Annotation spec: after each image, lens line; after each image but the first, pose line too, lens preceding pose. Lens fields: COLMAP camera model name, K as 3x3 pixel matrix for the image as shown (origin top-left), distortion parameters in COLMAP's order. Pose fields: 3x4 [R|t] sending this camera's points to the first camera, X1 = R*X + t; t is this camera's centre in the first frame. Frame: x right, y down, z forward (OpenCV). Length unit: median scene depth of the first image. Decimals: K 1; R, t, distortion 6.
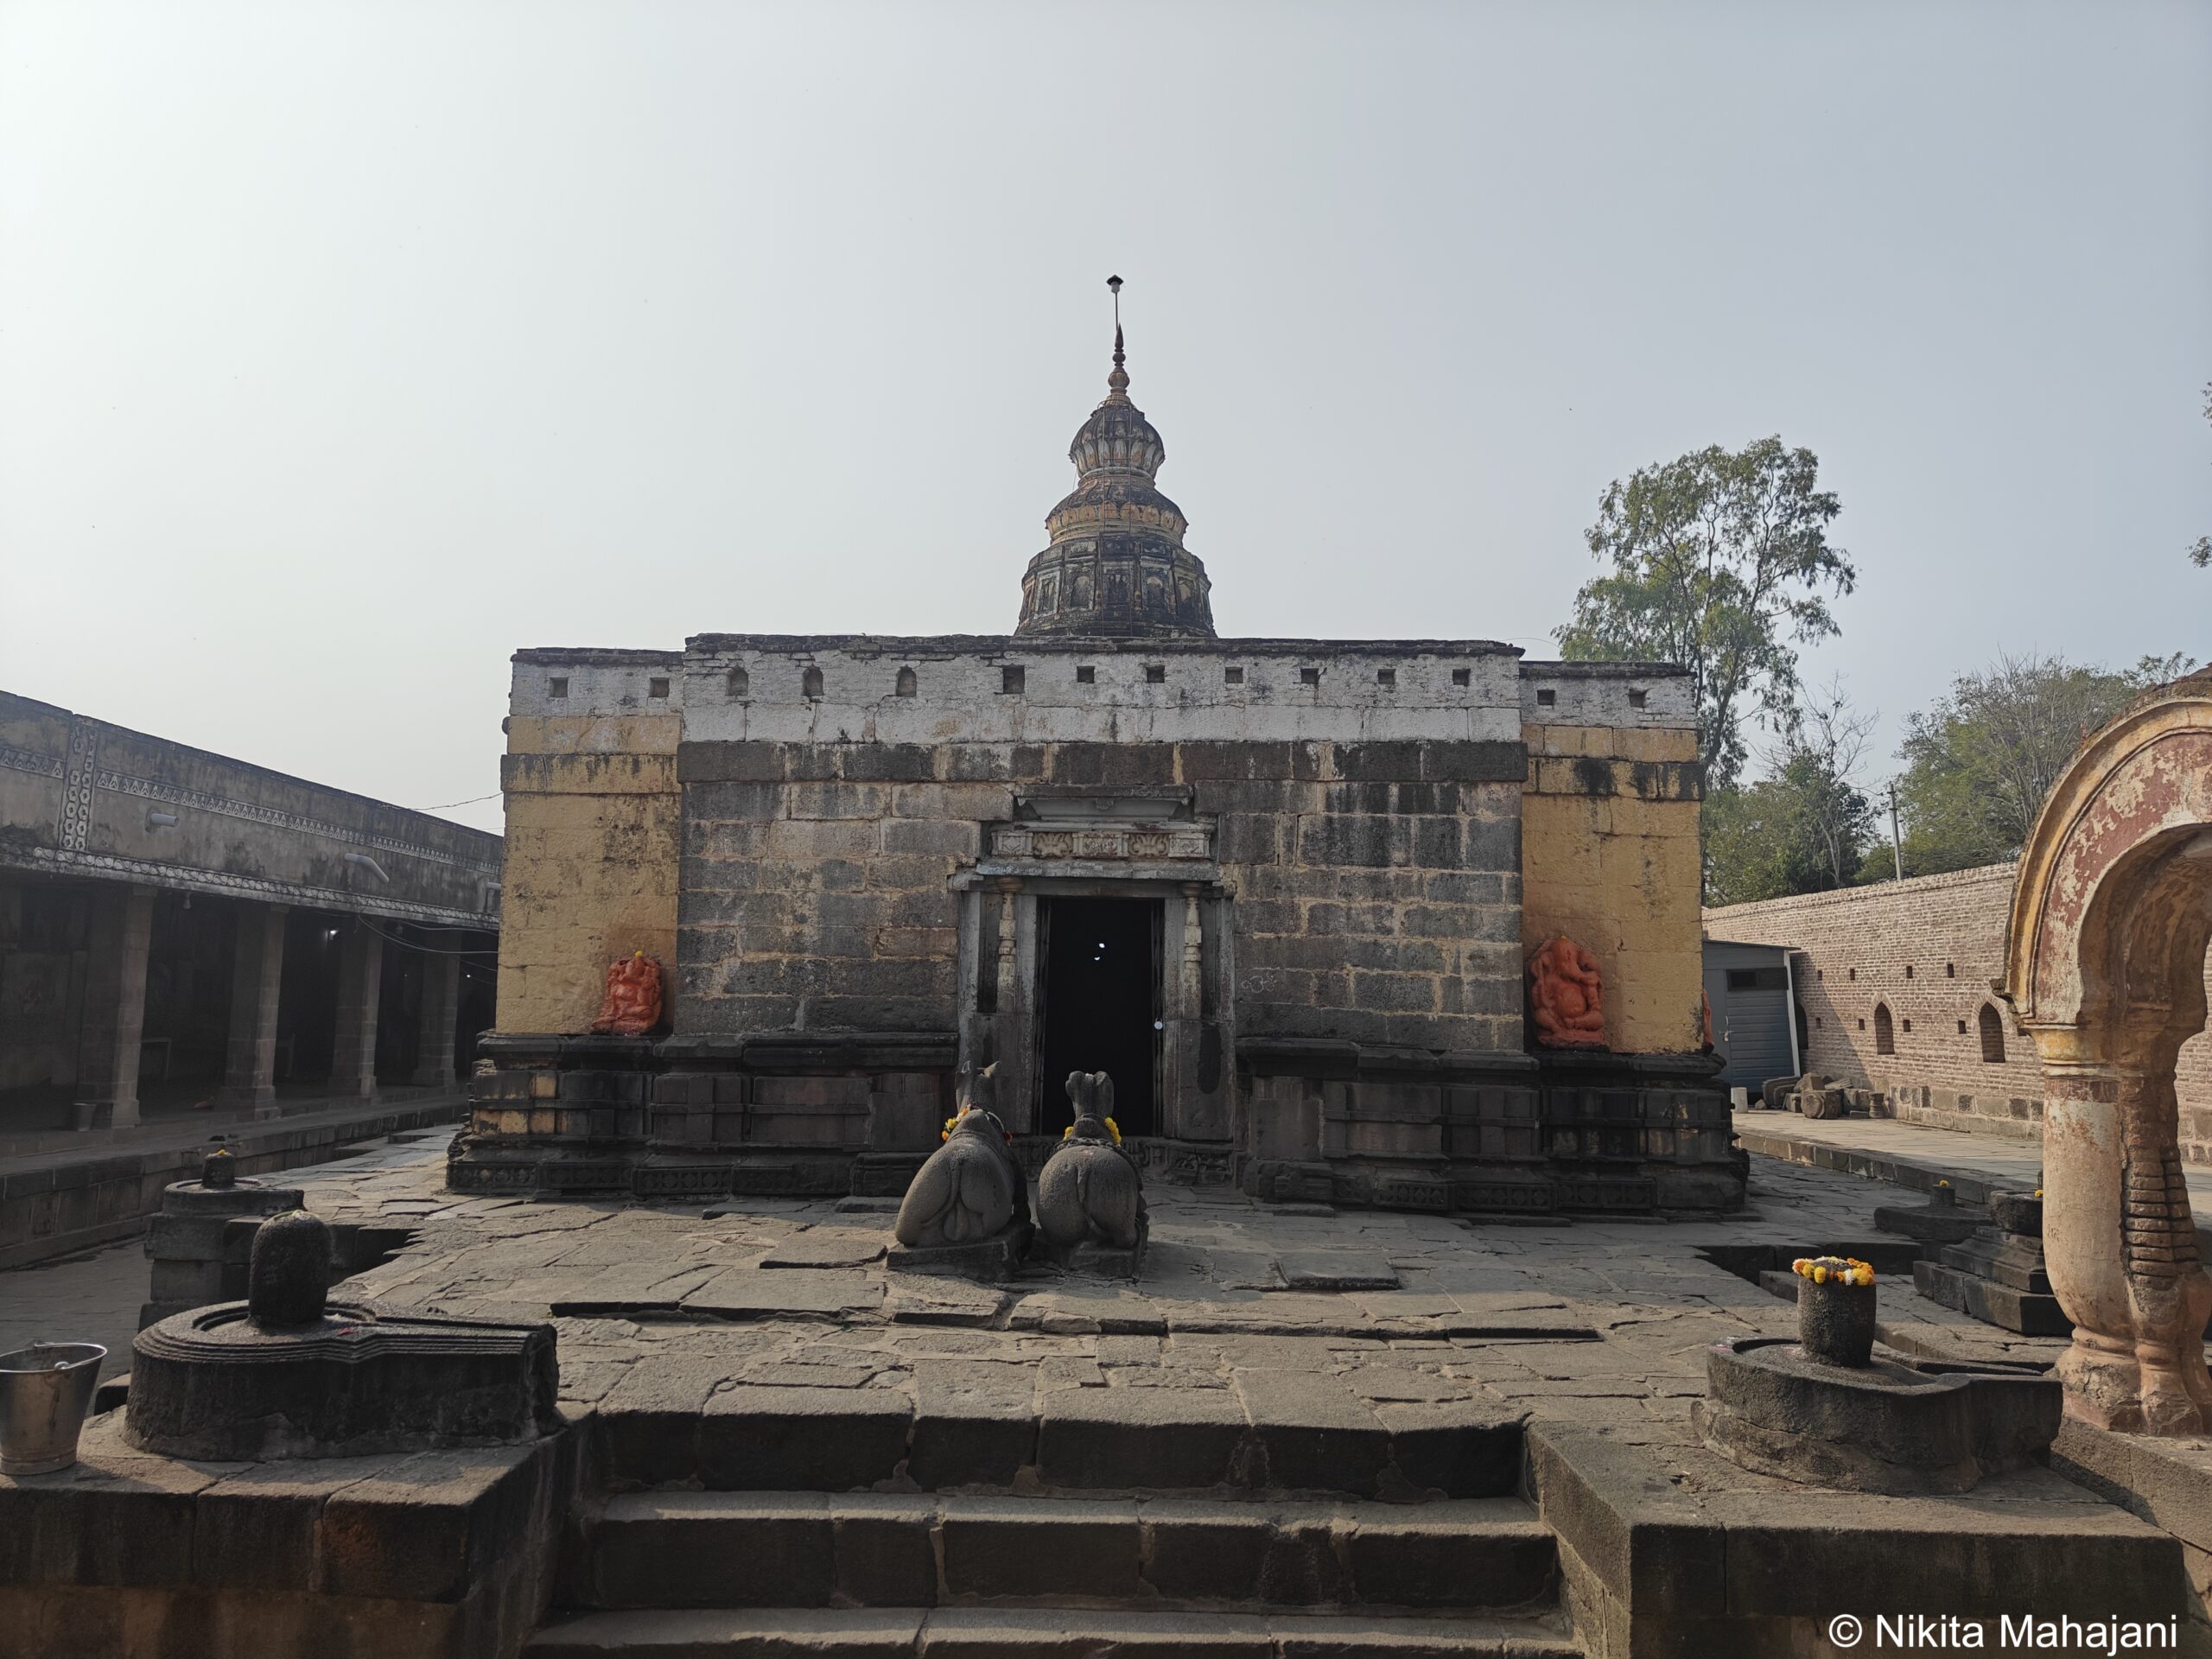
lens RADIAL K [[1552.2, 0, 1096.9], [0, 1552.2, 816.4], [0, 0, 1]] dist [-0.004554, 0.014244]
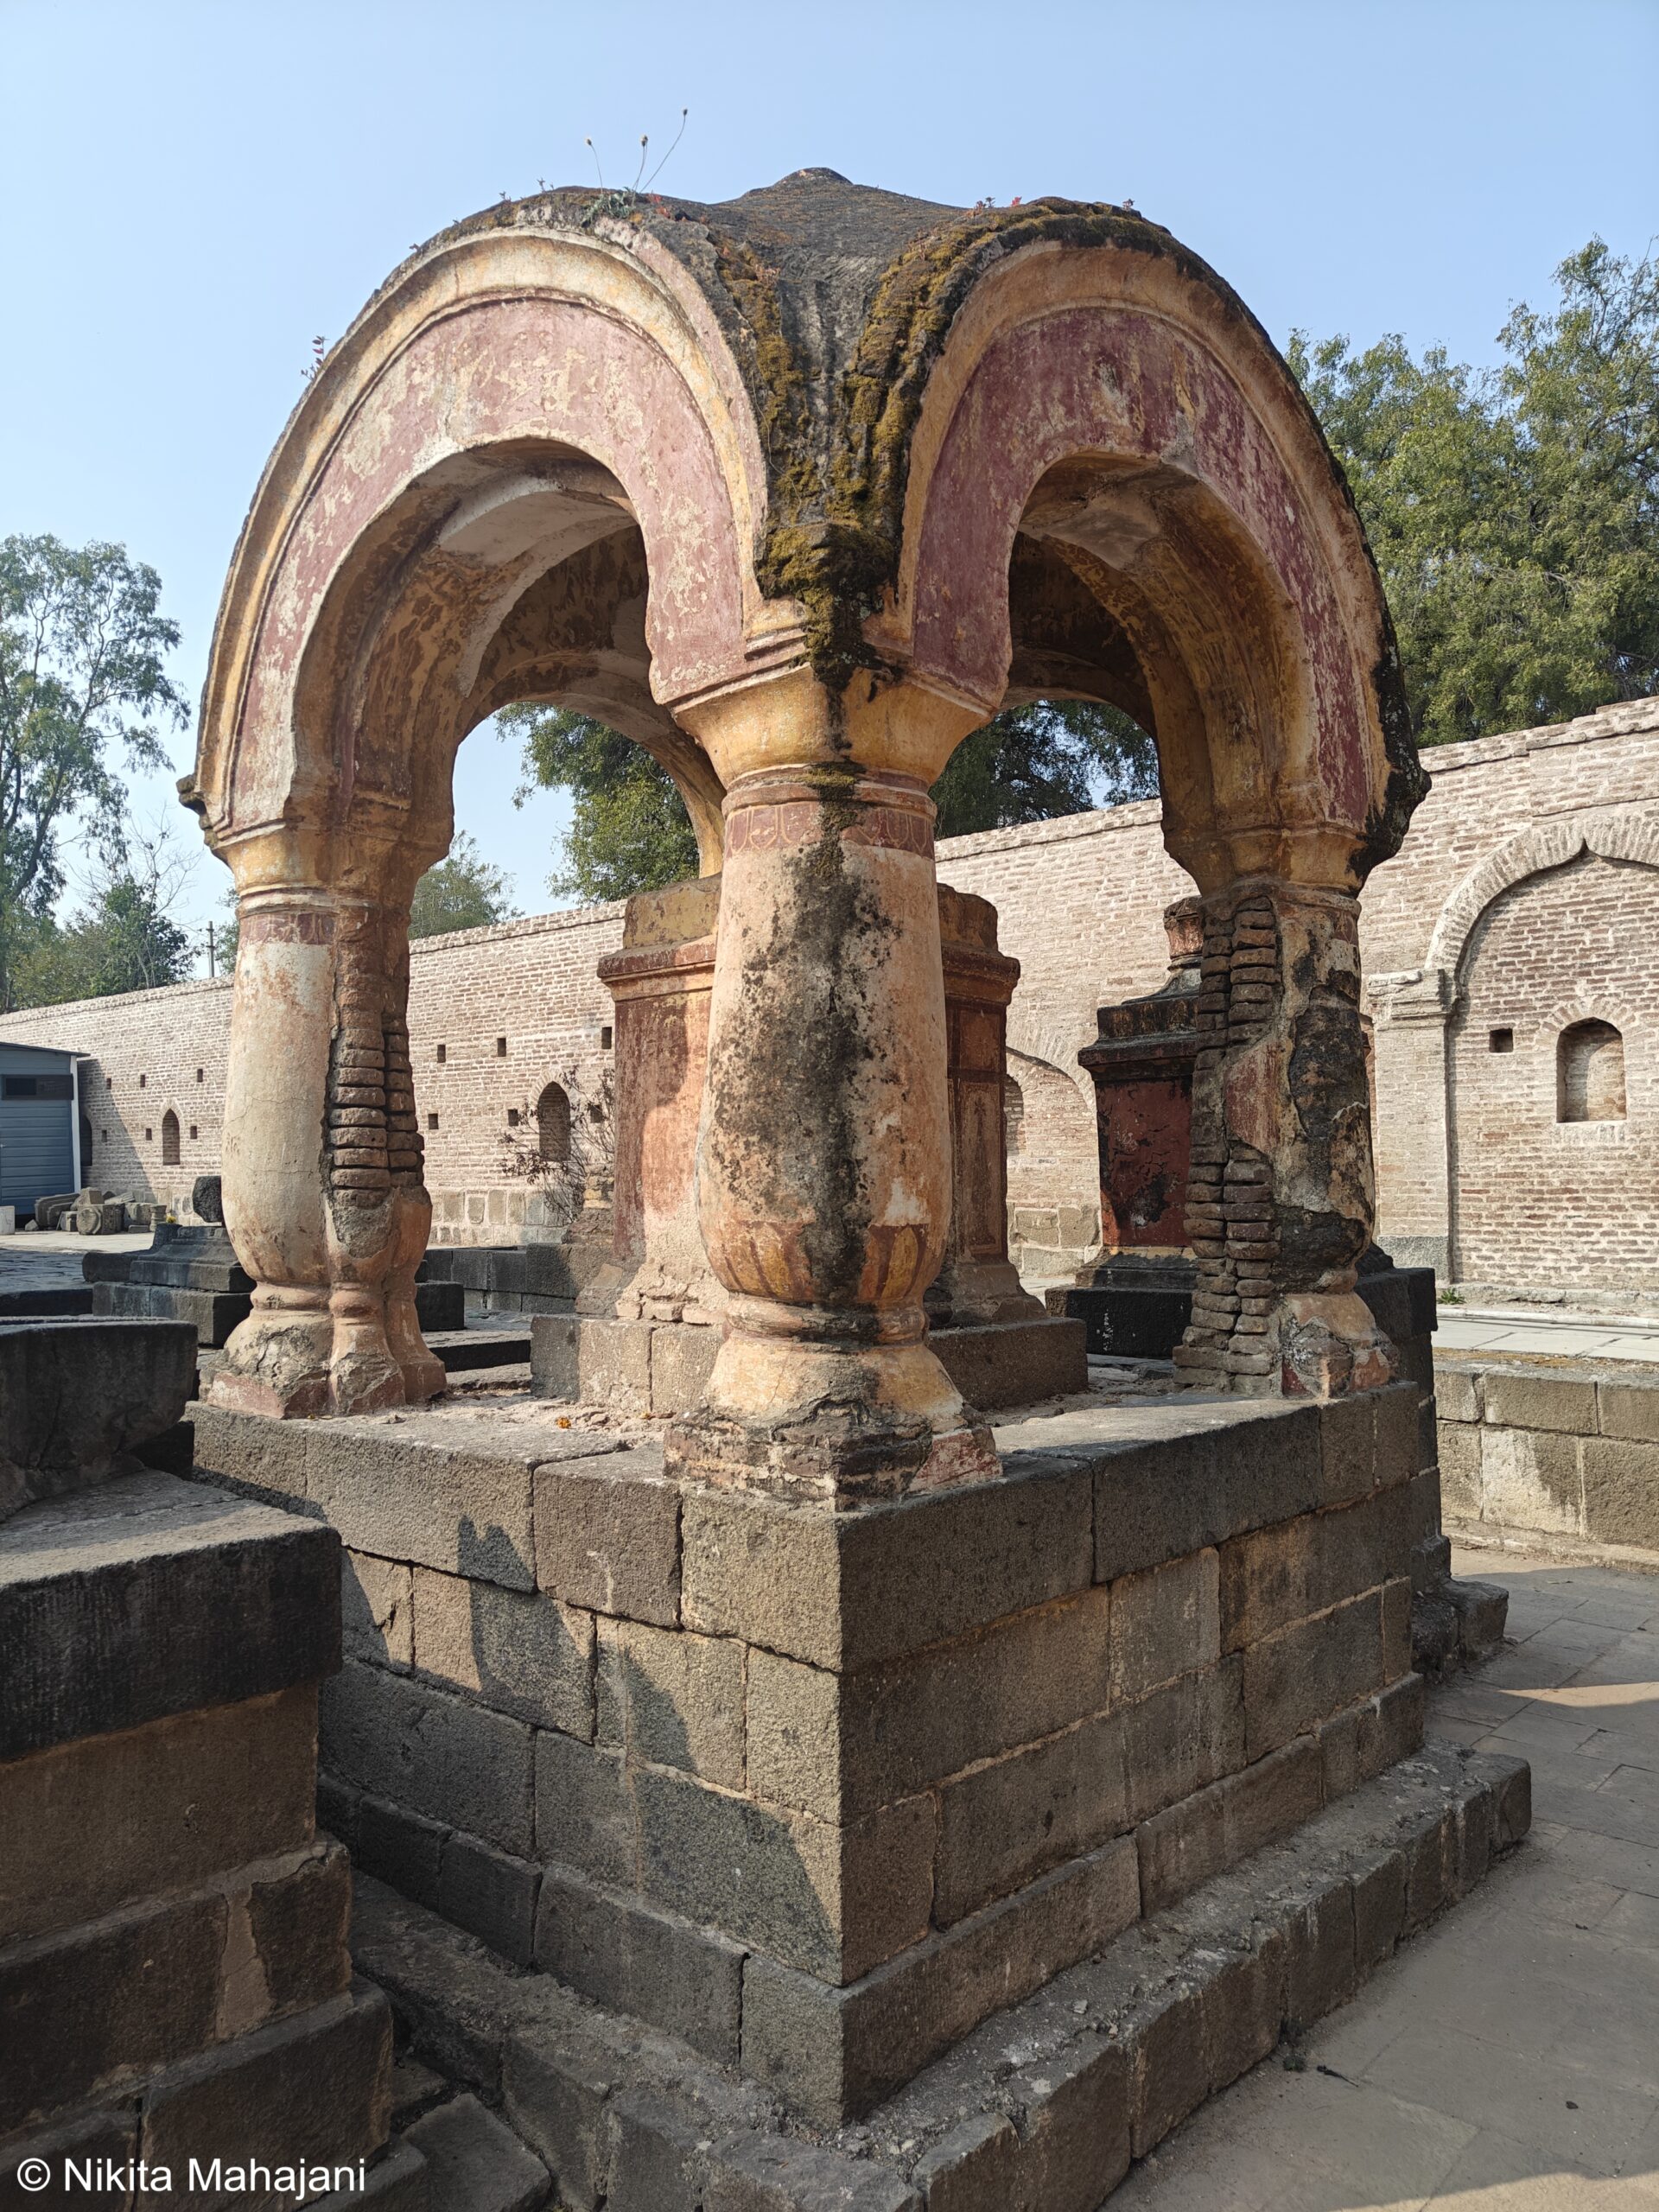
lens RADIAL K [[1552.2, 0, 802.5], [0, 1552.2, 1152.6], [0, 0, 1]] dist [-0.004554, 0.014244]
pose [[0.674641, 0.006581, 0.738117, 0.157250], [-0.080266, 0.994685, 0.064494, 0.111488], [-0.733769, -0.102756, 0.671583, 0.205755]]
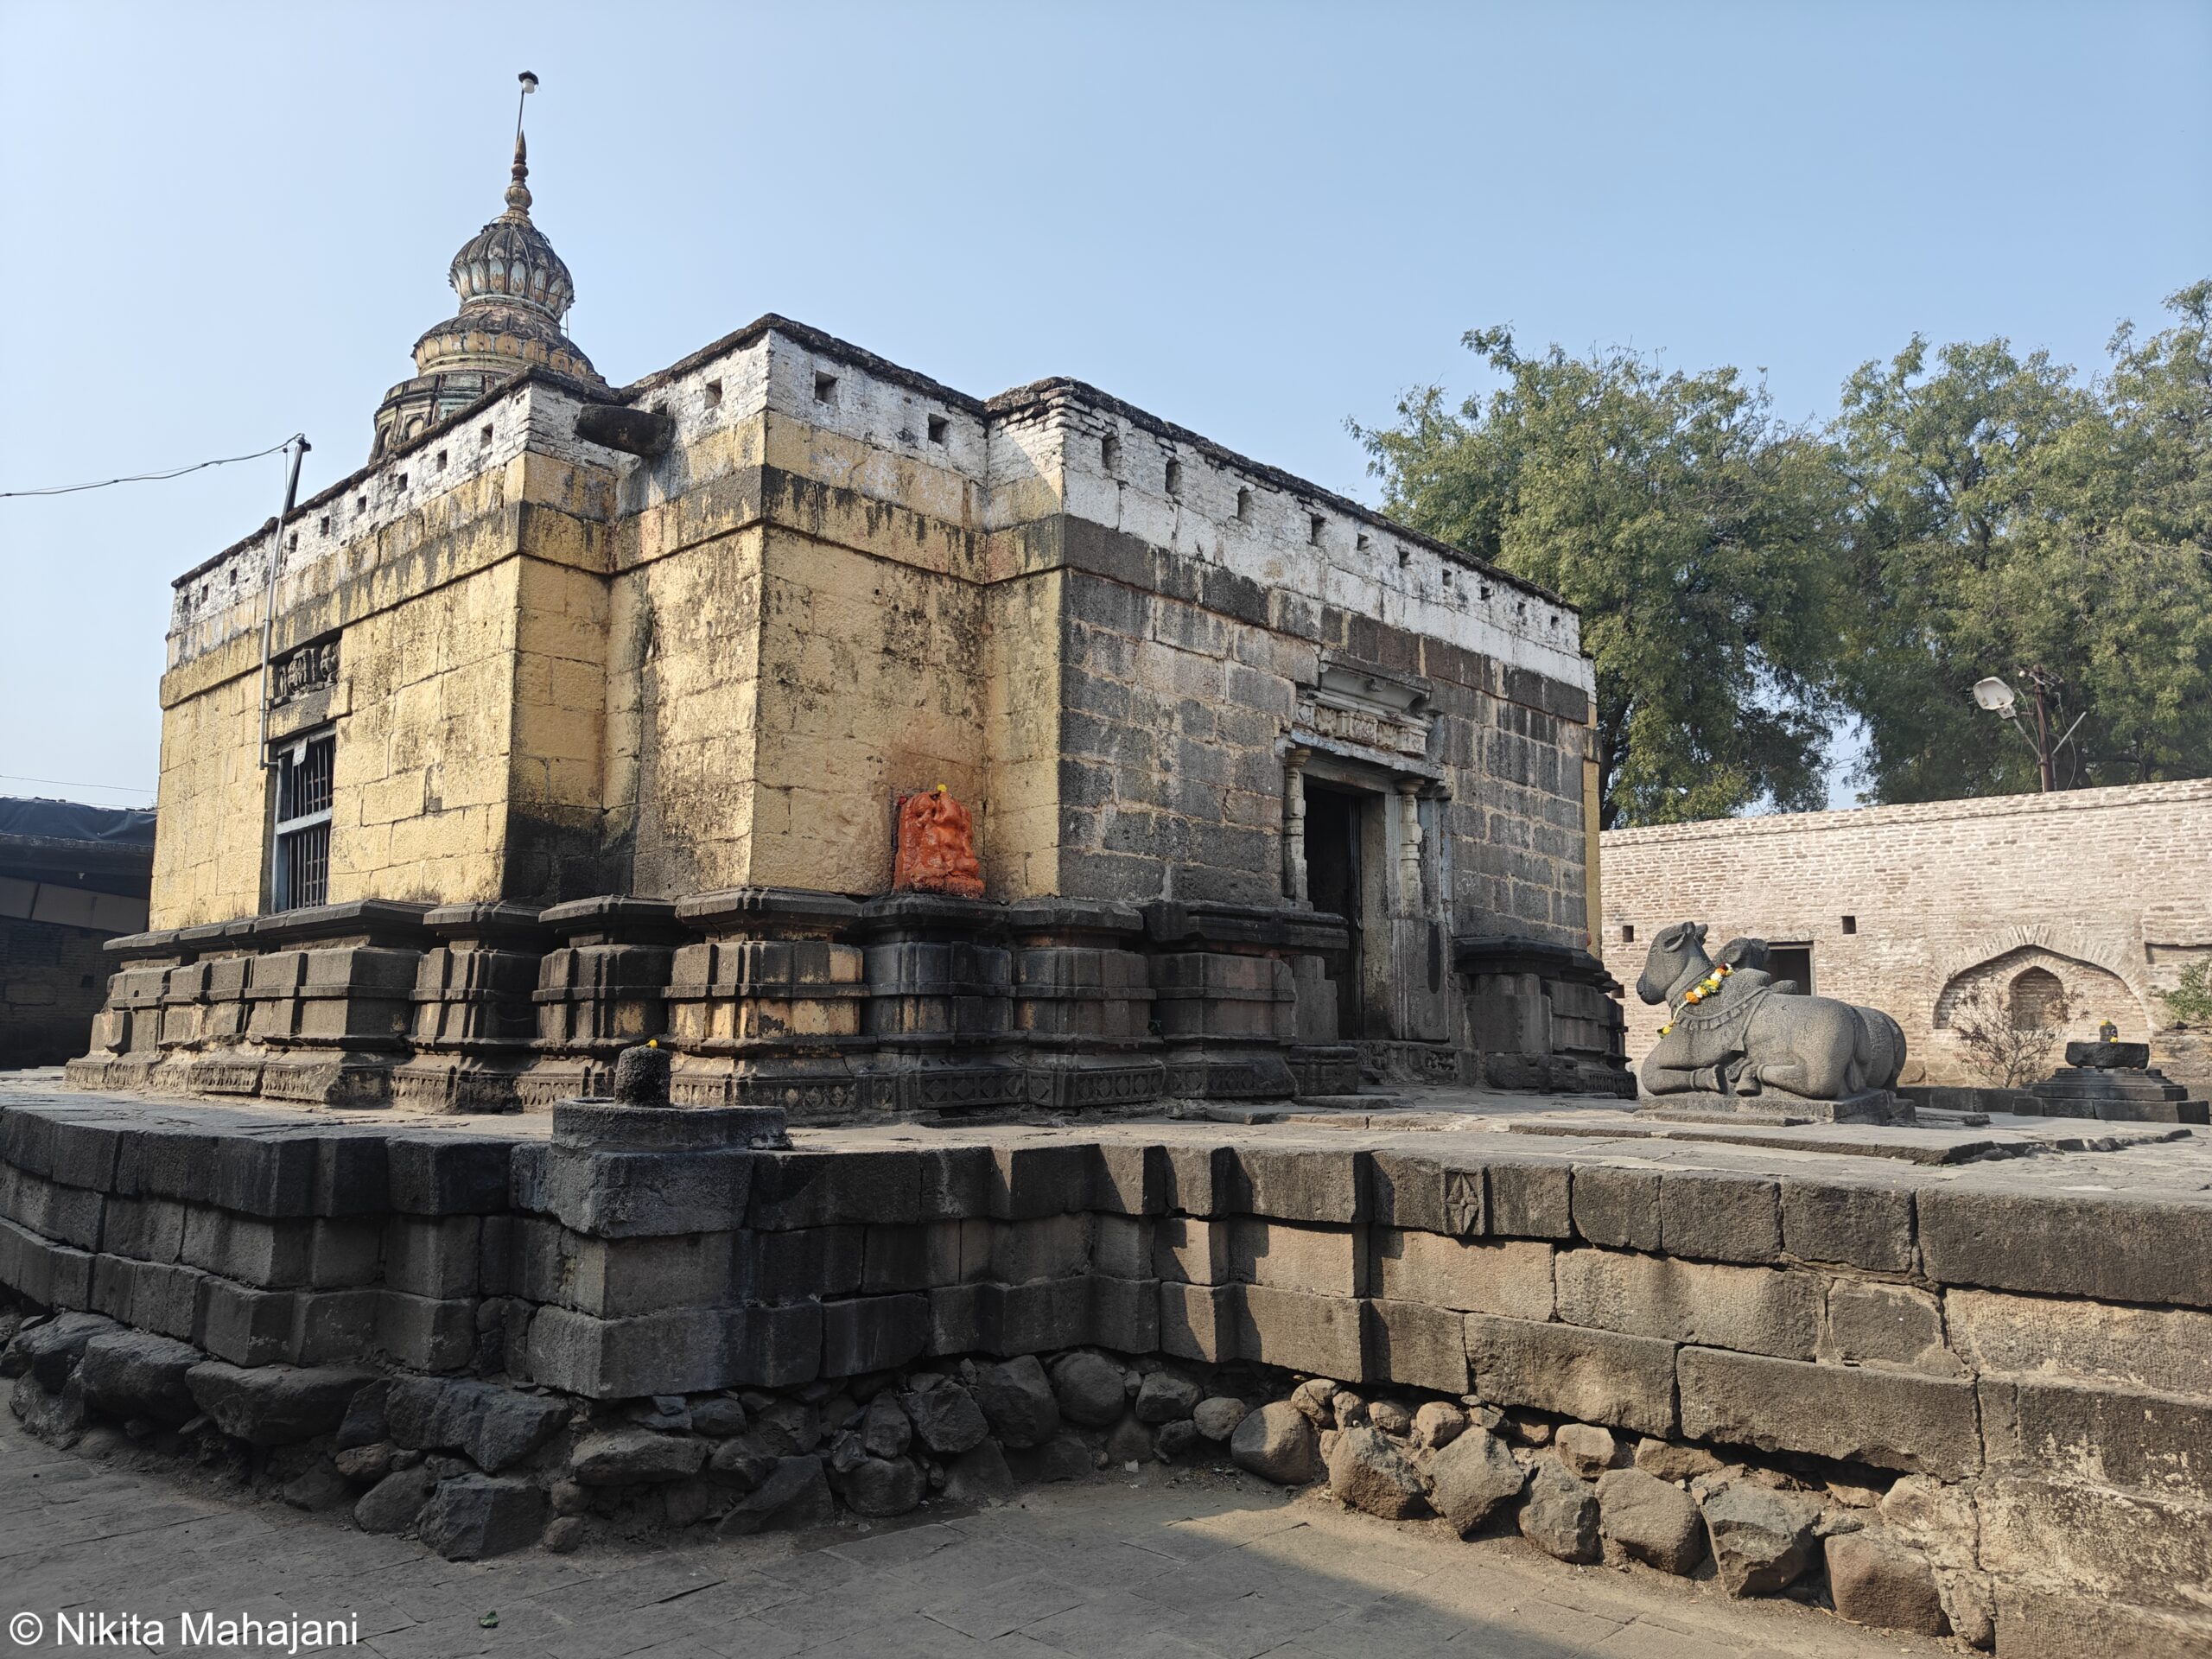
lens RADIAL K [[1552.2, 0, 1037.5], [0, 1552.2, 852.8], [0, 0, 1]] dist [-0.004554, 0.014244]
pose [[0.705125, 0.085549, 0.703903, -0.792631], [-0.095227, 0.995128, -0.025551, 0.136547], [-0.702660, -0.049014, 0.709836, 0.470163]]
